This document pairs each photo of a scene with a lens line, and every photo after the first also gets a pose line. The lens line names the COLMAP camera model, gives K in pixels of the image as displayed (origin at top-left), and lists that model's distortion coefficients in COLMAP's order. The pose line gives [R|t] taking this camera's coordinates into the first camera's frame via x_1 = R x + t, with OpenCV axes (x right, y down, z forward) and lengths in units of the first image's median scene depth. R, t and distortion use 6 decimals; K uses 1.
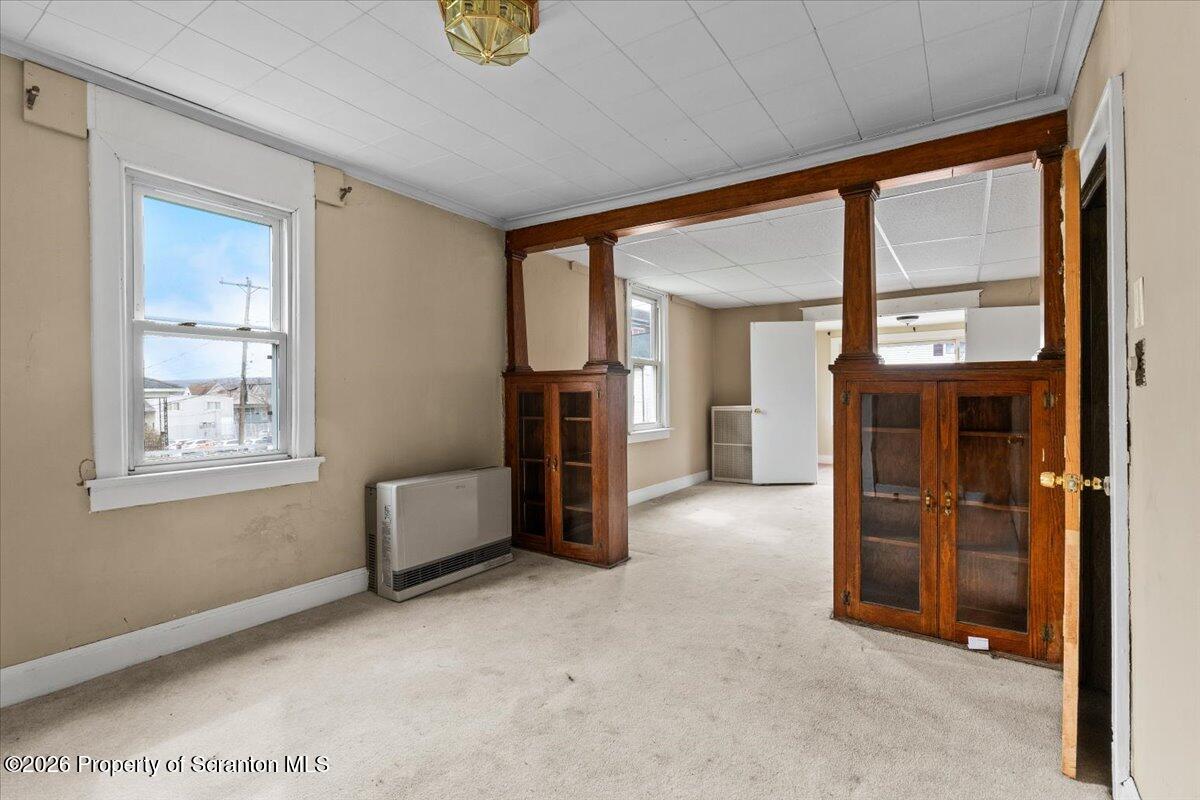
lens RADIAL K [[532.1, 0, 598.8], [0, 532.1, 394.5], [0, 0, 1]] dist [-0.002198, 0.000038]
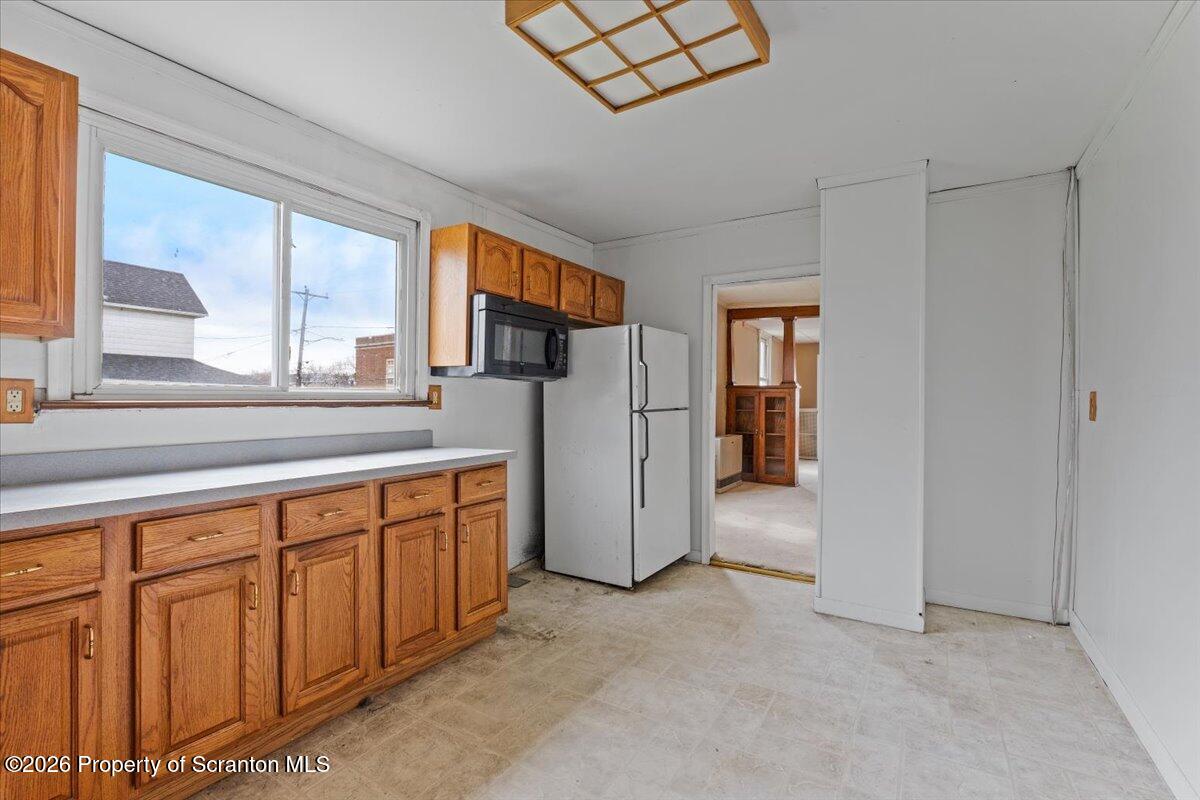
lens RADIAL K [[532.1, 0, 598.8], [0, 532.1, 394.5], [0, 0, 1]] dist [-0.002198, 0.000038]
pose [[0.998648, 0.018747, 0.048489, -0.736490], [-0.018357, 0.999796, -0.008478, 0.013976], [-0.048638, 0.007576, 0.998788, -0.850583]]
